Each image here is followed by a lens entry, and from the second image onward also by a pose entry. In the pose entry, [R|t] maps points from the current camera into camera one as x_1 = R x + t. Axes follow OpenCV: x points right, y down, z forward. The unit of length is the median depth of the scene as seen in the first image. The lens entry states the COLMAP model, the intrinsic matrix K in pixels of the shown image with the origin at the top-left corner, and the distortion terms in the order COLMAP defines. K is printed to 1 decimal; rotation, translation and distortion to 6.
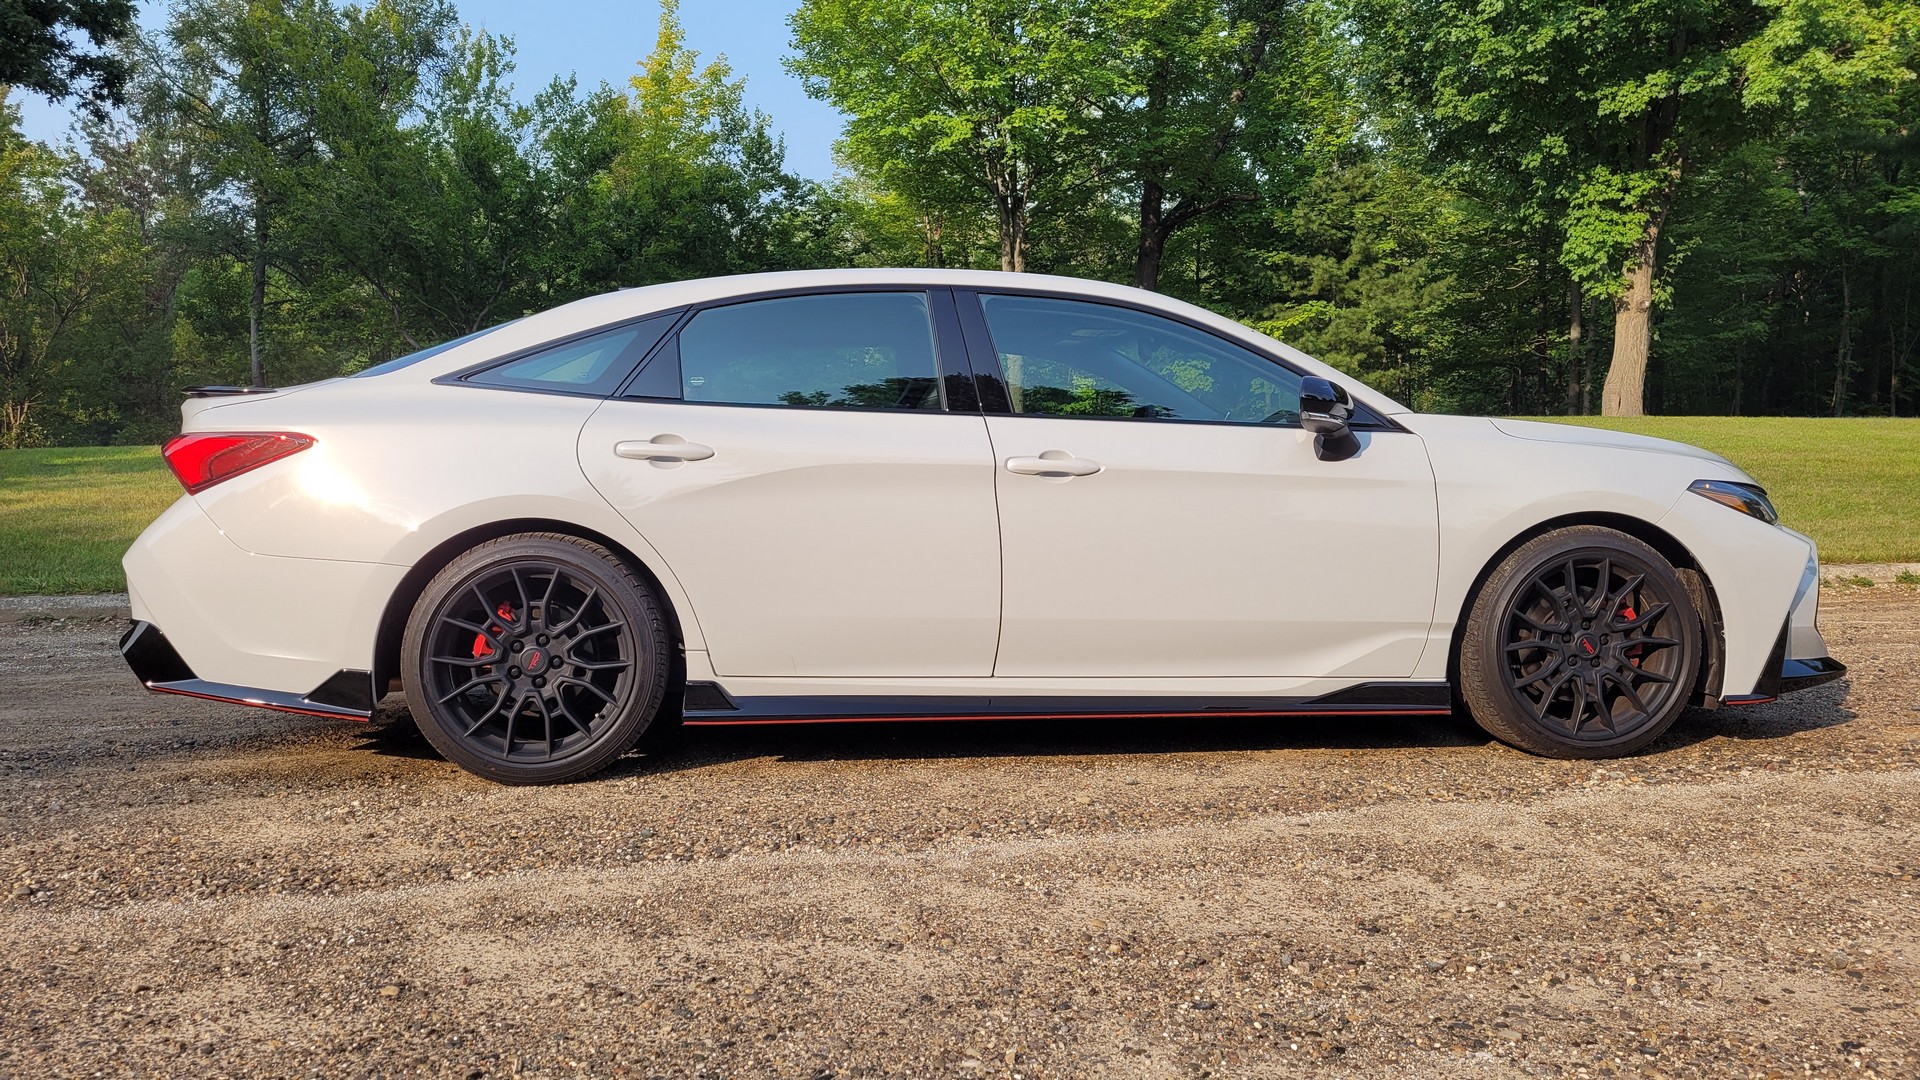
lens RADIAL K [[1400.2, 0, 960.0], [0, 1400.2, 540.0], [0, 0, 1]] dist [0.031571, 0.000375]
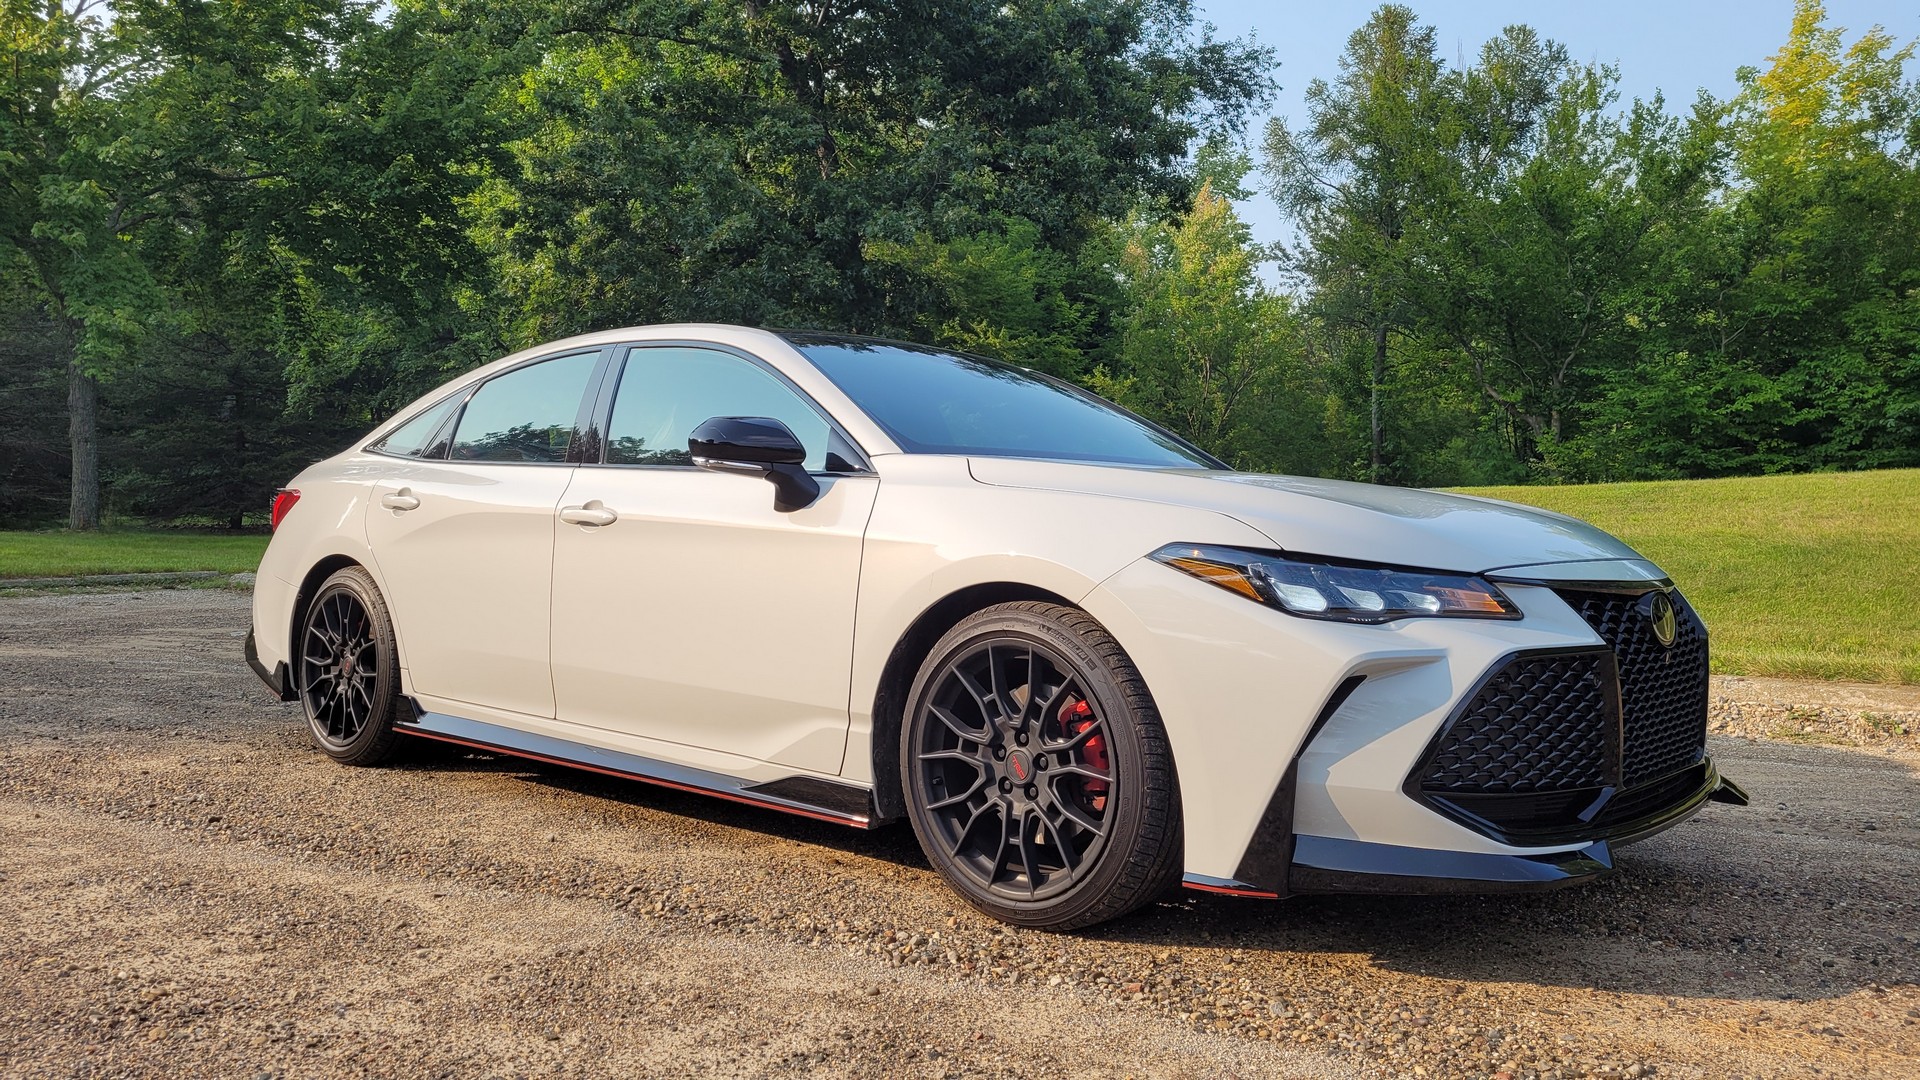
lens RADIAL K [[1445.1, 0, 909.6], [0, 1445.1, 470.7], [0, 0, 1]] dist [0.049460, -0.034699]
pose [[0.670379, -0.019340, -0.741767, 0.133771], [-0.047576, 0.996483, -0.068979, -0.003224], [0.740492, 0.081532, 0.667101, 0.062380]]
